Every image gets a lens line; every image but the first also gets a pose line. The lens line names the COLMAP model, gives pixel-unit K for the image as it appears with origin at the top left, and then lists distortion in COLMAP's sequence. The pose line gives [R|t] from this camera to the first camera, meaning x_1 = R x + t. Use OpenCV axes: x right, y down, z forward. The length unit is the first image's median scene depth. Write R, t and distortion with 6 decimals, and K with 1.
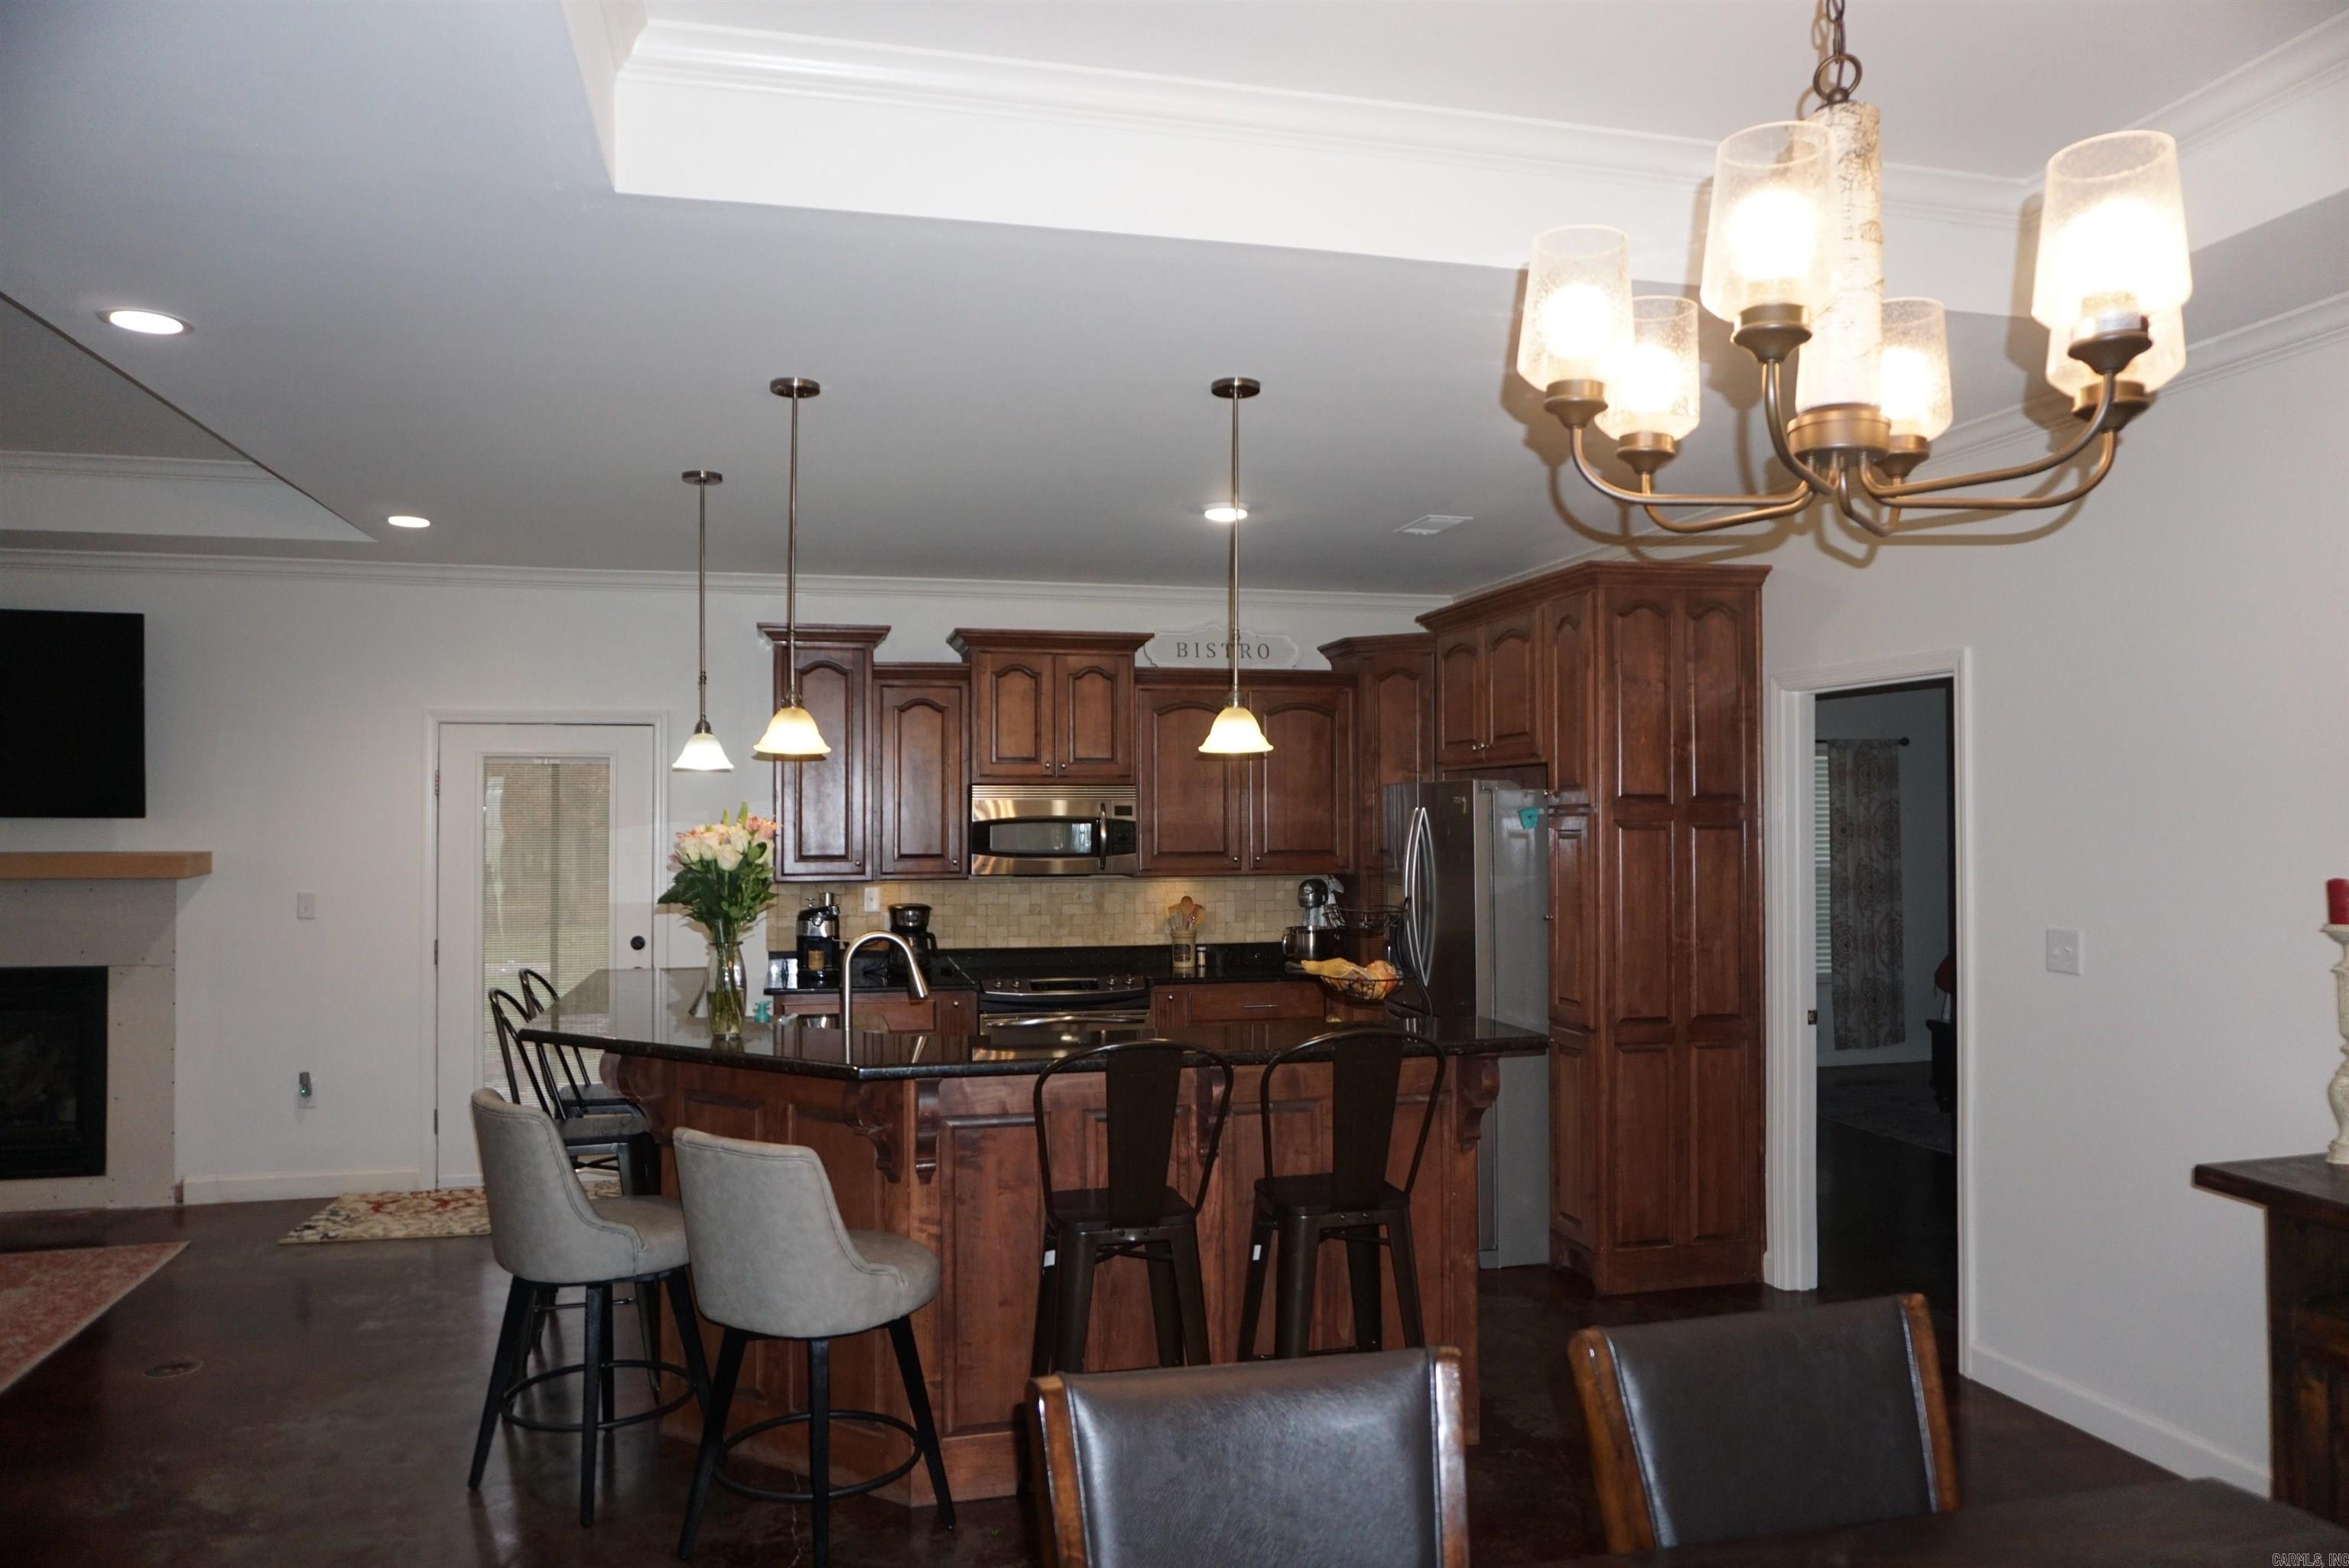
lens RADIAL K [[1586.8, 0, 1174.5], [0, 1586.8, 784.0], [0, 0, 1]] dist [-0.009598, -0.001415]
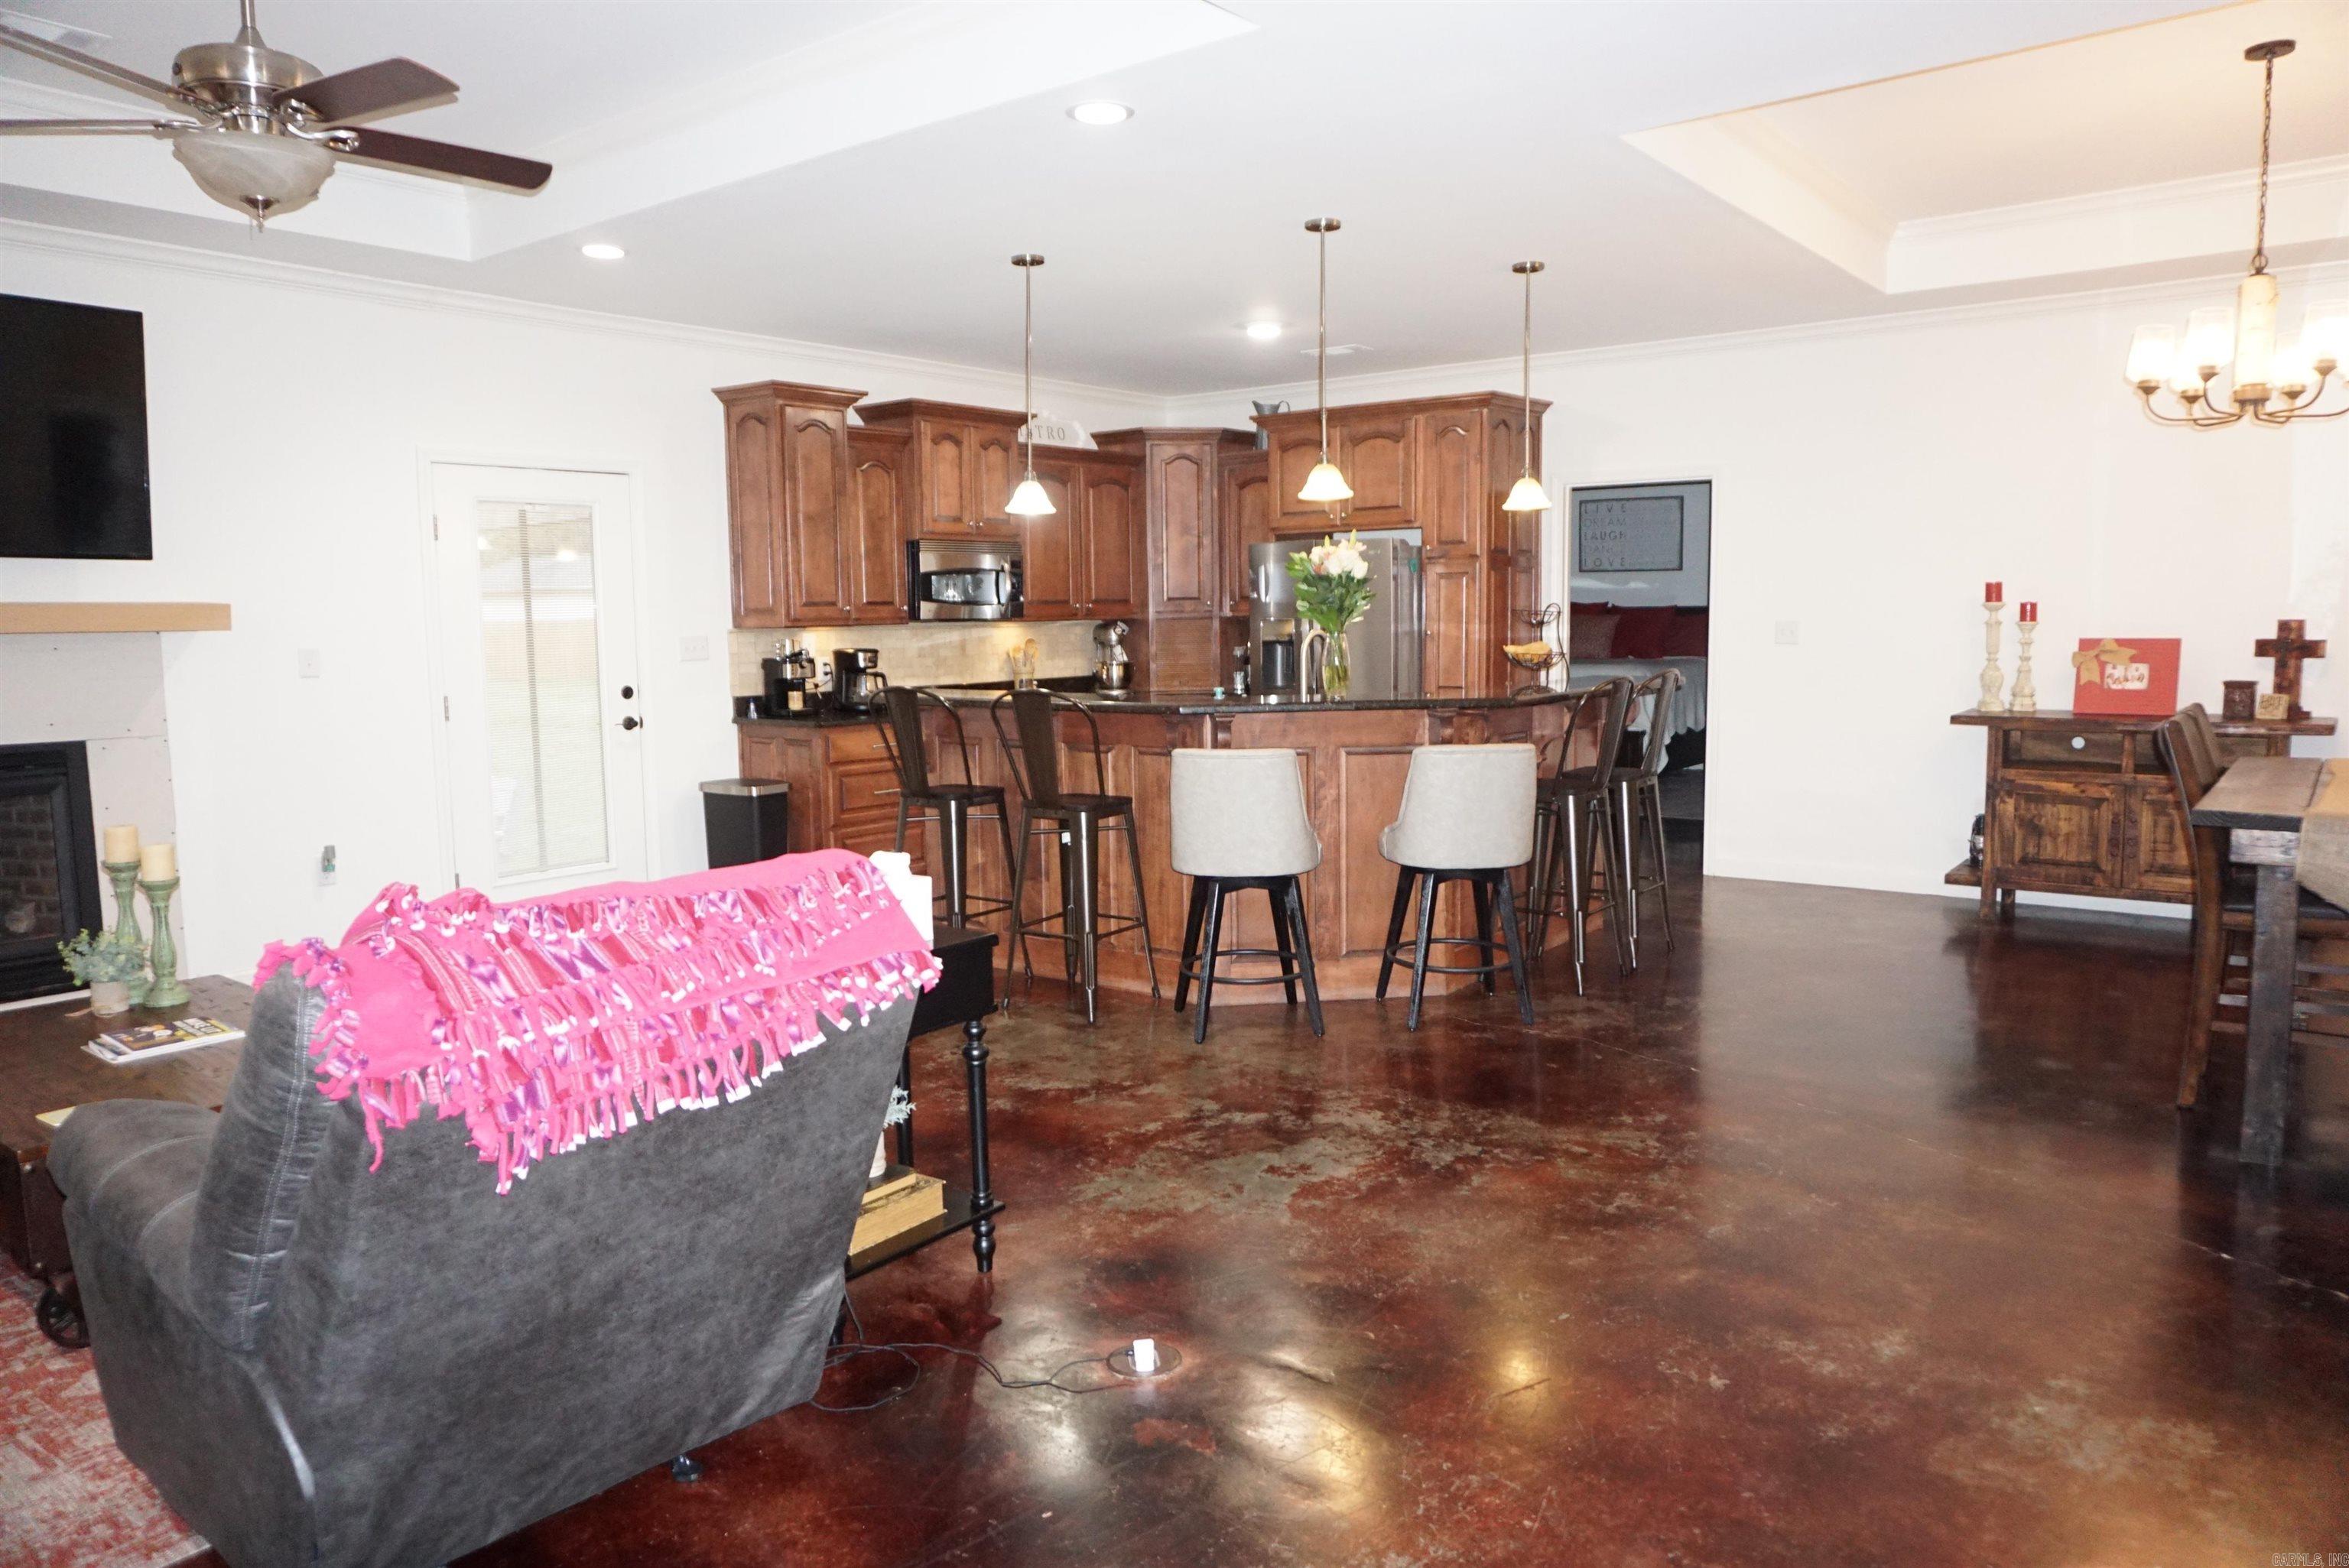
lens RADIAL K [[1580.8, 0, 1169.7], [0, 1580.8, 828.9], [0, 0, 1]] dist [-0.004780, -0.000917]
pose [[0.779835, -0.094903, 0.618749, -0.696008], [-0.002217, 0.988016, 0.154336, 0.029555], [-0.625981, -0.121728, 0.770280, -0.005400]]
